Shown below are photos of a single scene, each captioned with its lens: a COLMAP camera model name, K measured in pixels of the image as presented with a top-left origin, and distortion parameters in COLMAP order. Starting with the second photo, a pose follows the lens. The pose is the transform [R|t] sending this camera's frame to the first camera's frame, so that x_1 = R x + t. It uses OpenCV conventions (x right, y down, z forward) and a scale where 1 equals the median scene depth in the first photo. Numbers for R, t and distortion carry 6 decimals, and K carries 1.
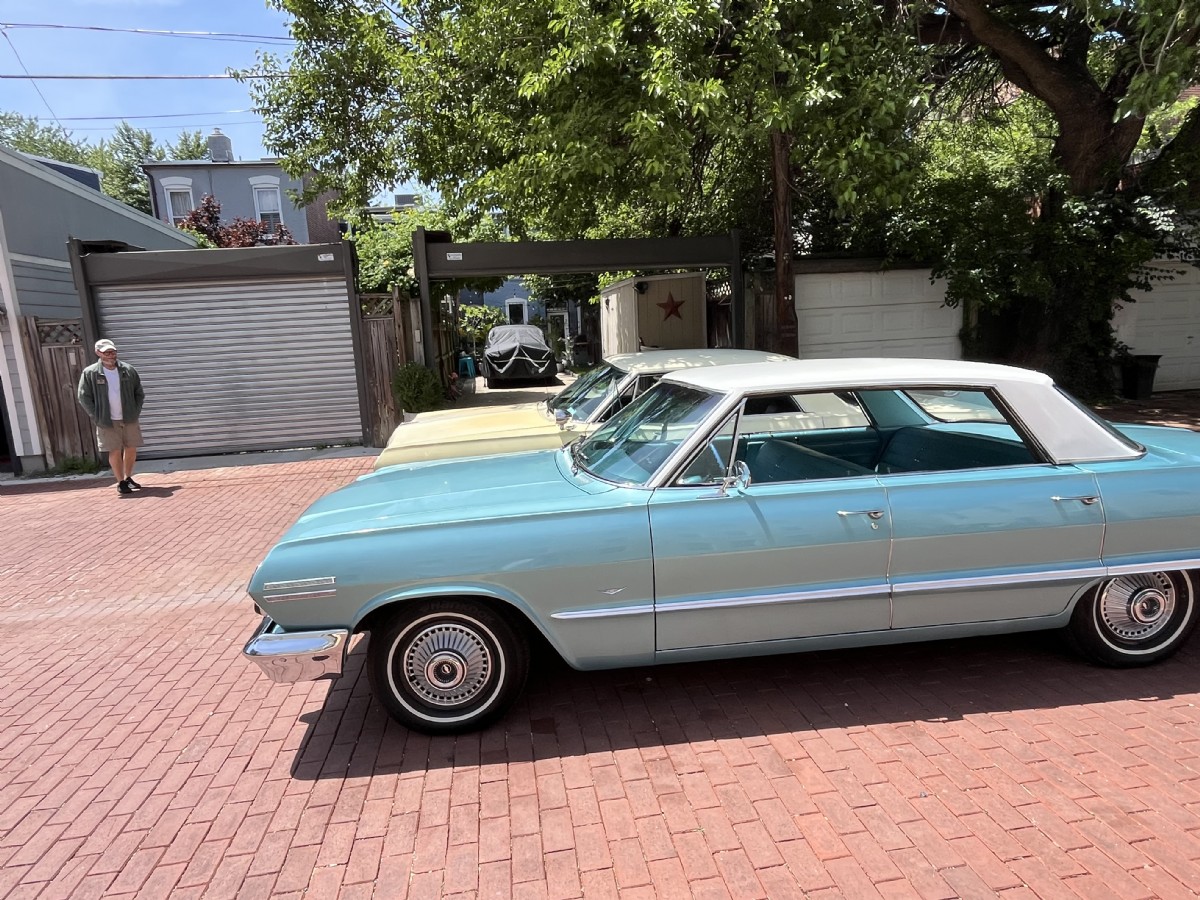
lens RADIAL K [[684.8, 0, 594.5], [0, 684.8, 449.1], [0, 0, 1]] dist [-0.001418, -0.001252]
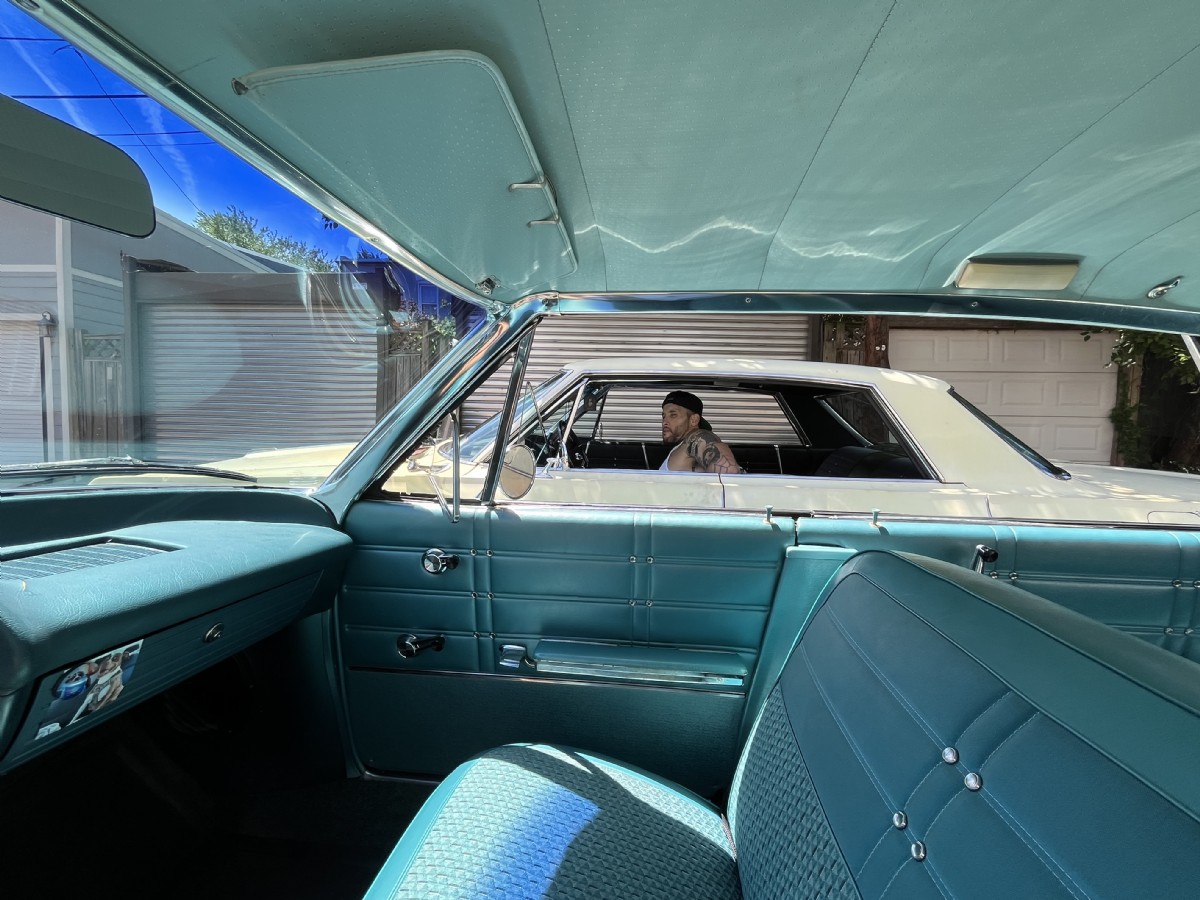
lens RADIAL K [[520.7, 0, 606.6], [0, 520.7, 456.9], [0, 0, 1]] dist [-0.003154, -0.000309]
pose [[0.981302, 0.080124, -0.175003, 0.088758], [-0.097752, 0.990710, -0.094539, -0.009687], [0.165802, 0.109878, 0.980019, 0.376736]]
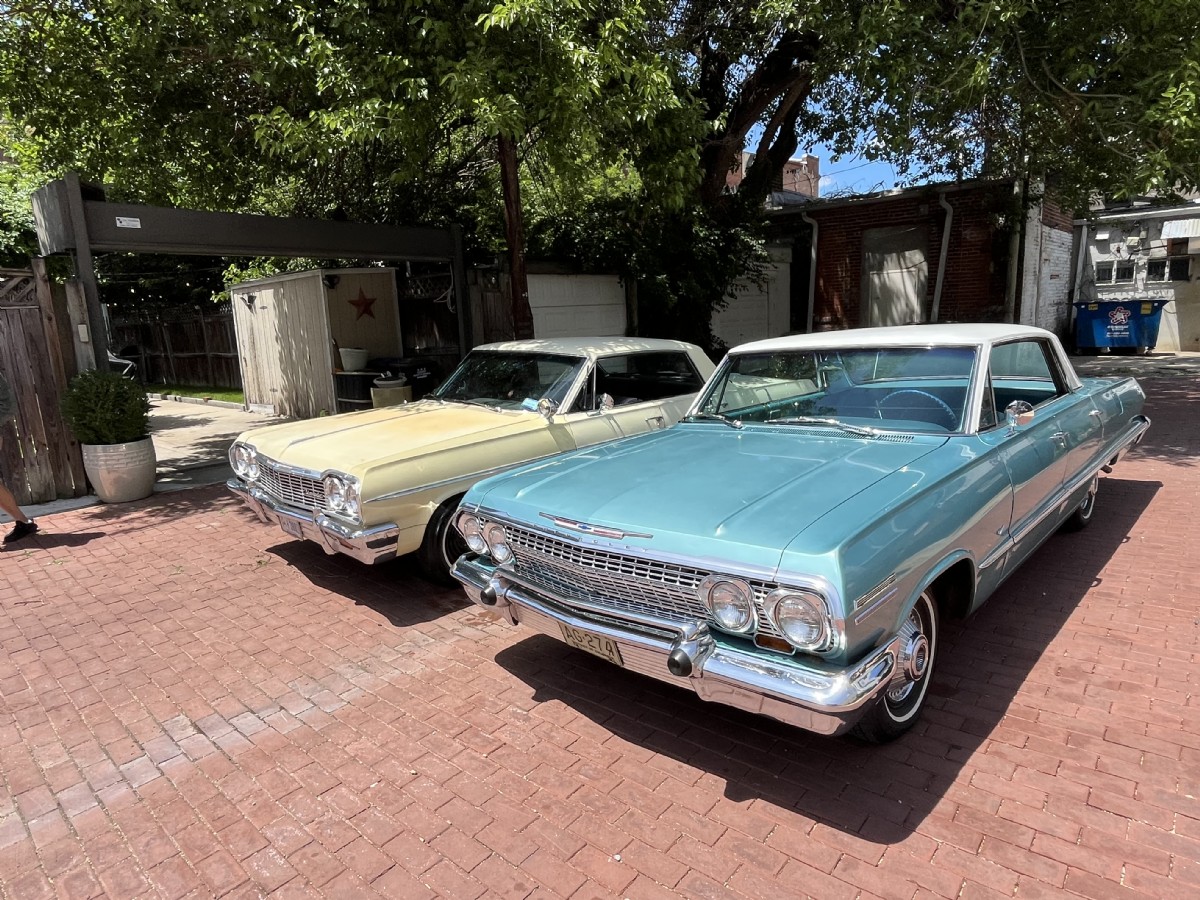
lens RADIAL K [[684.8, 0, 592.6], [0, 684.8, 446.7], [0, 0, 1]] dist [-0.001418, -0.001252]
pose [[0.773388, -0.106797, 0.624872, -0.303980], [0.121652, 0.992390, 0.019043, -0.003945], [-0.622151, 0.061289, 0.780495, 0.157415]]
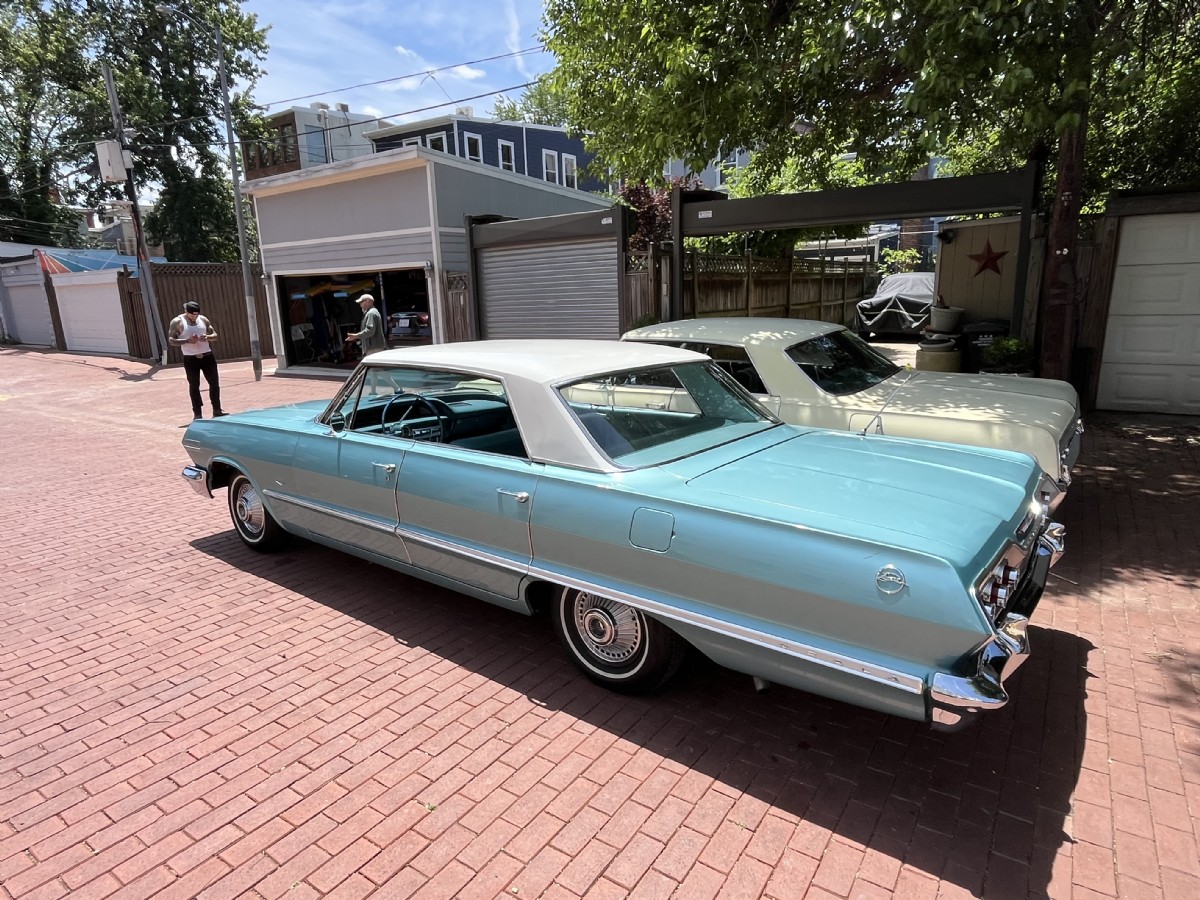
lens RADIAL K [[684.8, 0, 600.7], [0, 684.8, 450.9], [0, 0, 1]] dist [-0.001418, -0.001252]
pose [[0.745310, 0.177449, -0.642671, 0.431100], [-0.119719, 0.983883, 0.132823, -0.043482], [0.655882, -0.022054, 0.754541, 0.086886]]
